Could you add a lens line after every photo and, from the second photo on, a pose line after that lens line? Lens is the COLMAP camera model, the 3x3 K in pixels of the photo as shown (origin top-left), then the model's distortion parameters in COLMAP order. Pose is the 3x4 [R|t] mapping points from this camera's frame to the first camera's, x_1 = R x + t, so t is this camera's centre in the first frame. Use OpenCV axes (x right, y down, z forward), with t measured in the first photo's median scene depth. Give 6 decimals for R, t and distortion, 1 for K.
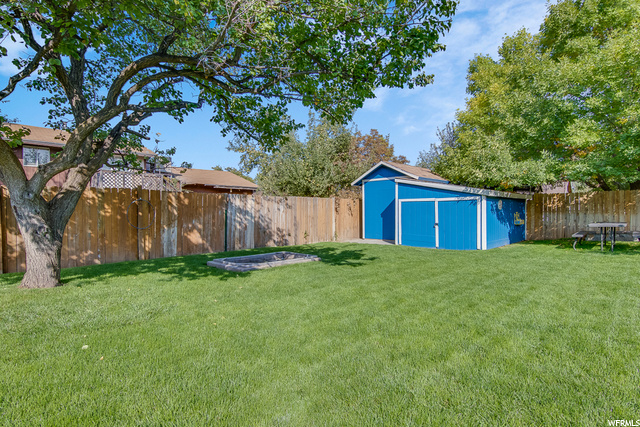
lens RADIAL K [[327.0, 0, 322.9], [0, 327.0, 216.7], [0, 0, 1]] dist [-0.015257, -0.001258]
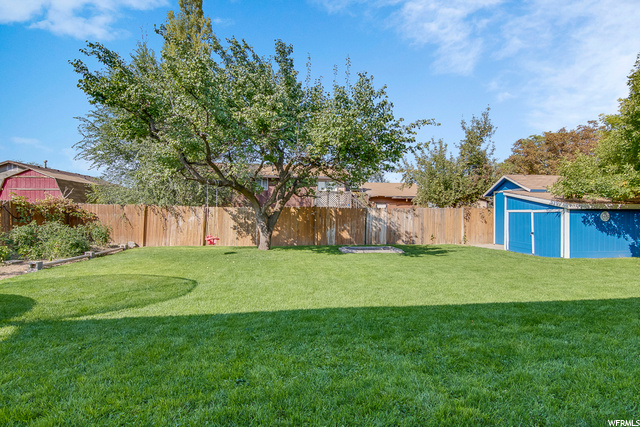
lens RADIAL K [[327.0, 0, 322.9], [0, 327.0, 216.7], [0, 0, 1]] dist [-0.015257, -0.001258]
pose [[0.776383, 0.011428, -0.630157, 0.510896], [-0.015128, 0.999885, -0.000505, -0.022830], [0.630079, 0.009925, 0.776467, -0.328160]]
